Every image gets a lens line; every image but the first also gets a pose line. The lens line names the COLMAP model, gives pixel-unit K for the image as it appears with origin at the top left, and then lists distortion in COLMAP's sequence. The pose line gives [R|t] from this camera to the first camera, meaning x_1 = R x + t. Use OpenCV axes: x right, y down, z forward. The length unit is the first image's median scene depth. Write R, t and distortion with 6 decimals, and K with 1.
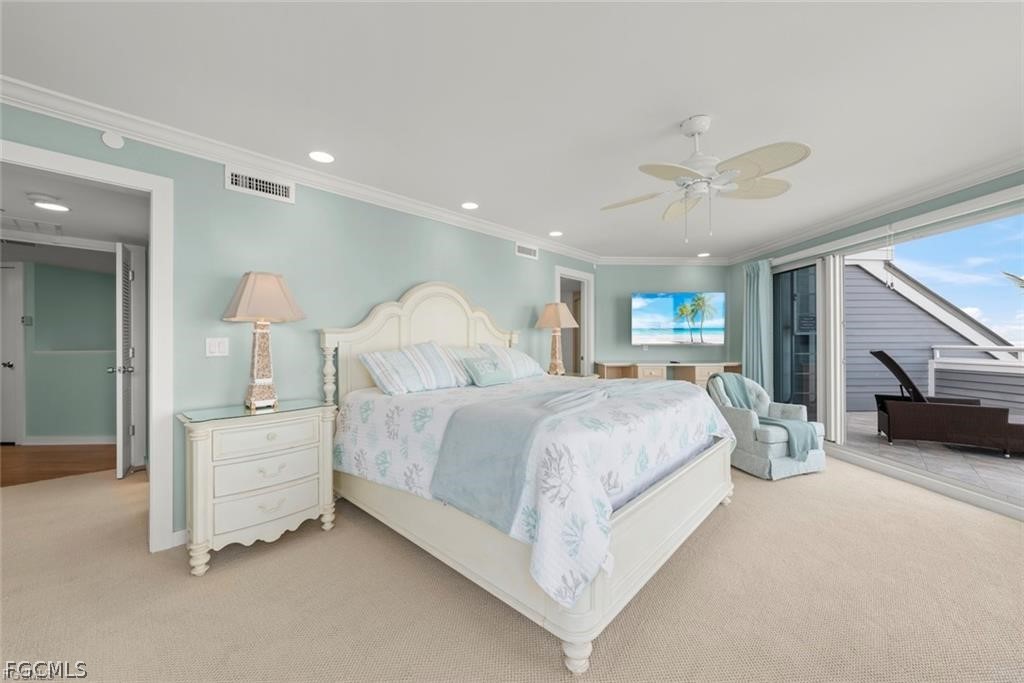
lens RADIAL K [[401.3, 0, 512.0], [0, 401.3, 341.5], [0, 0, 1]] dist [0.000250, -0.000034]
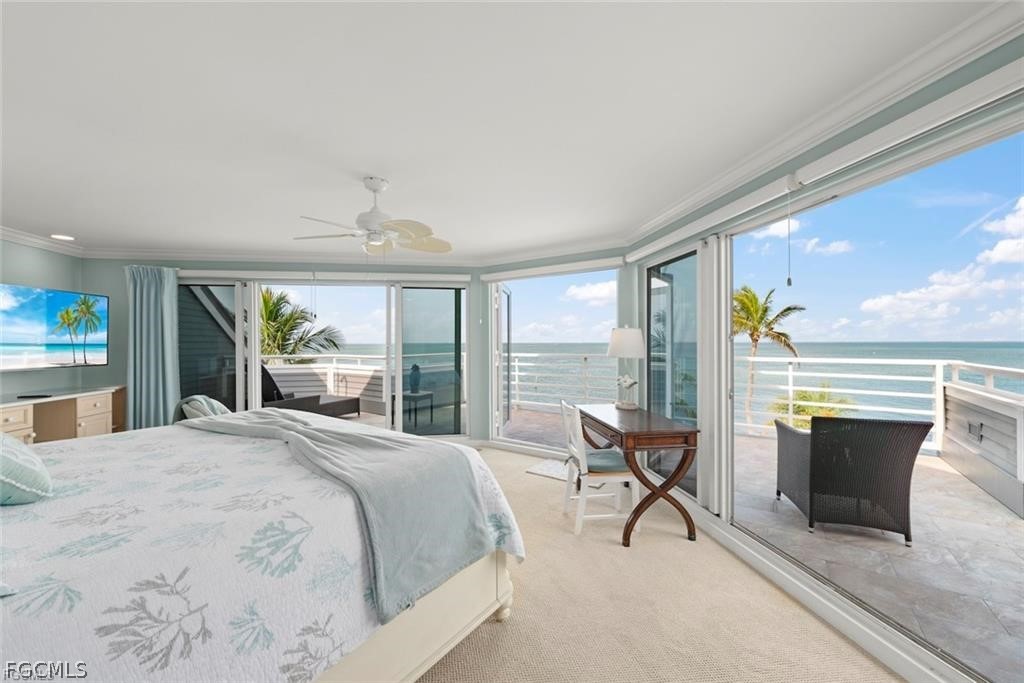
lens RADIAL K [[401.3, 0, 512.0], [0, 401.3, 341.5], [0, 0, 1]] dist [0.000250, -0.000034]
pose [[-0.142595, 0.001371, 0.989780, -0.348446], [0.009845, 0.999952, 0.000033, -0.029787], [-0.989732, 0.009749, -0.142602, 0.349305]]
